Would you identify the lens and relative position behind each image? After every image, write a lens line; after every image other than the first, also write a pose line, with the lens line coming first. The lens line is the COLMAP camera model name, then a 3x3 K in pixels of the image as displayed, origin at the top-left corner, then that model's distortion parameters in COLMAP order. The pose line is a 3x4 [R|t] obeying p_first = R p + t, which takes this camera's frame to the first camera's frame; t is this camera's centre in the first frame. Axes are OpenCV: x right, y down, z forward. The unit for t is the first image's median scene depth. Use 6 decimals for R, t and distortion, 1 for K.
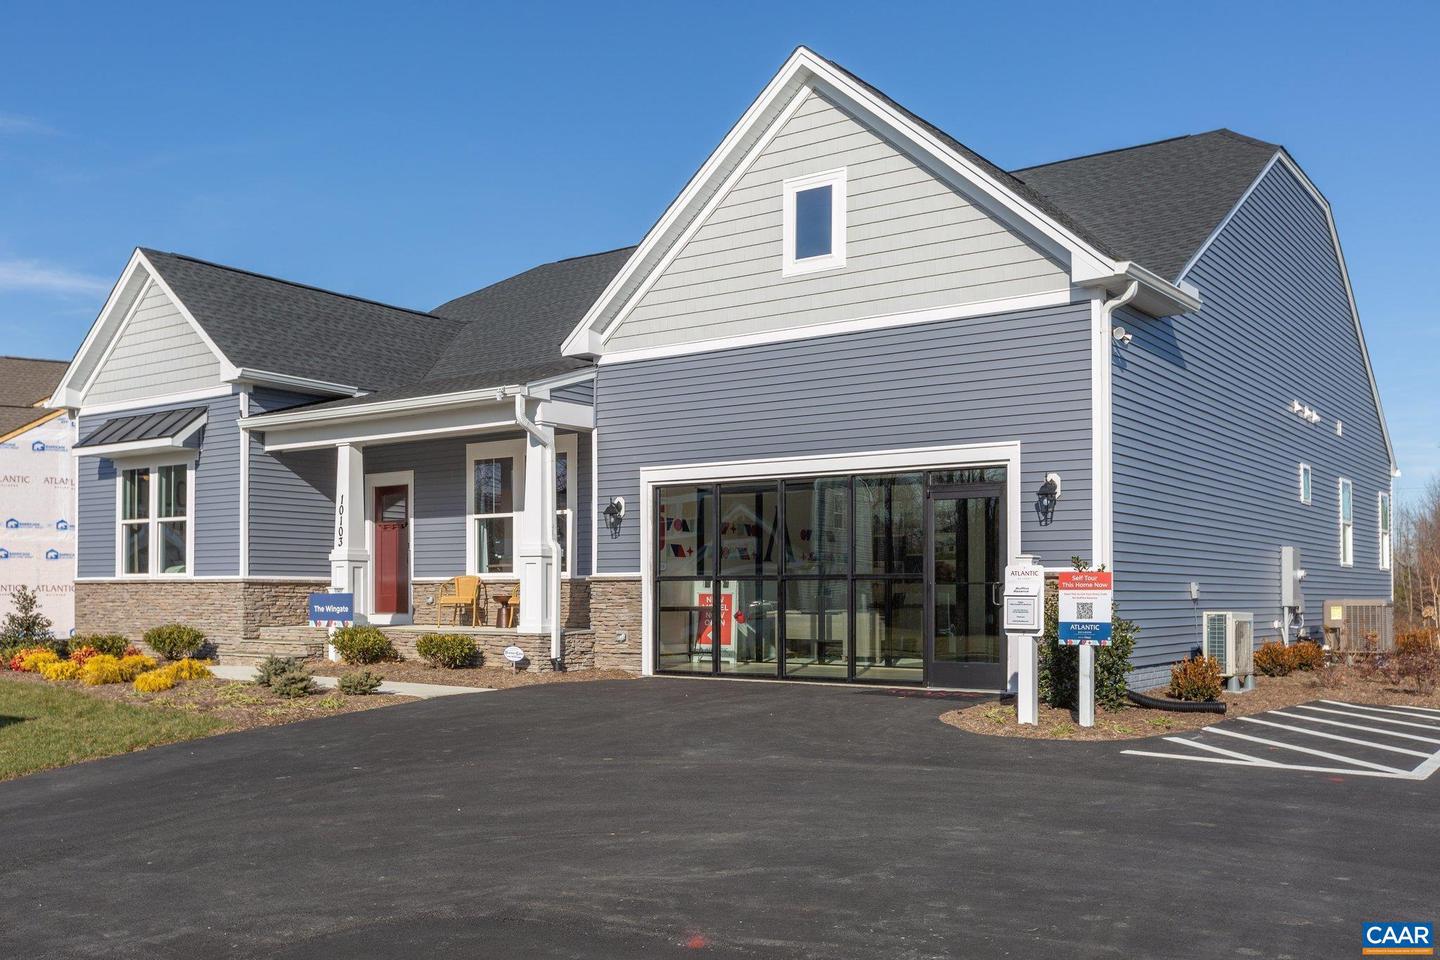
lens RADIAL K [[1341.8, 0, 713.4], [0, 1341.8, 575.4], [0, 0, 1]] dist [-0.000462, -0.001654]
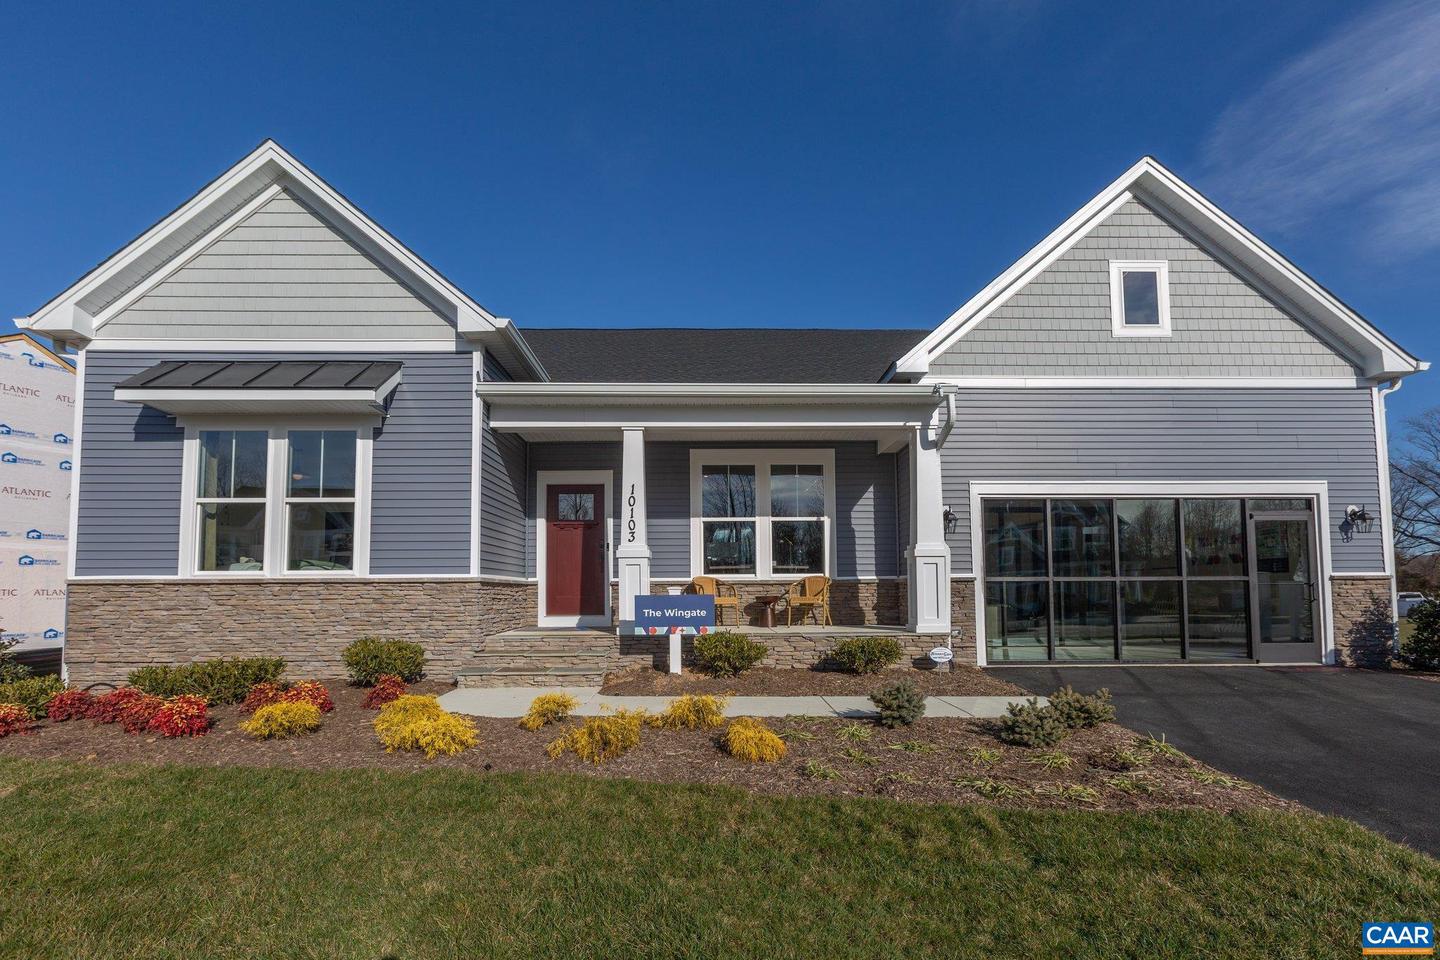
lens RADIAL K [[651.1, 0, 711.2], [0, 651.1, 552.3], [0, 0, 1]] dist [0.000352, -0.000046]
pose [[0.791757, 0.031817, 0.610007, -0.517093], [-0.003028, 0.998835, -0.048167, 0.006047], [-0.610828, 0.036289, 0.790931, 0.650254]]
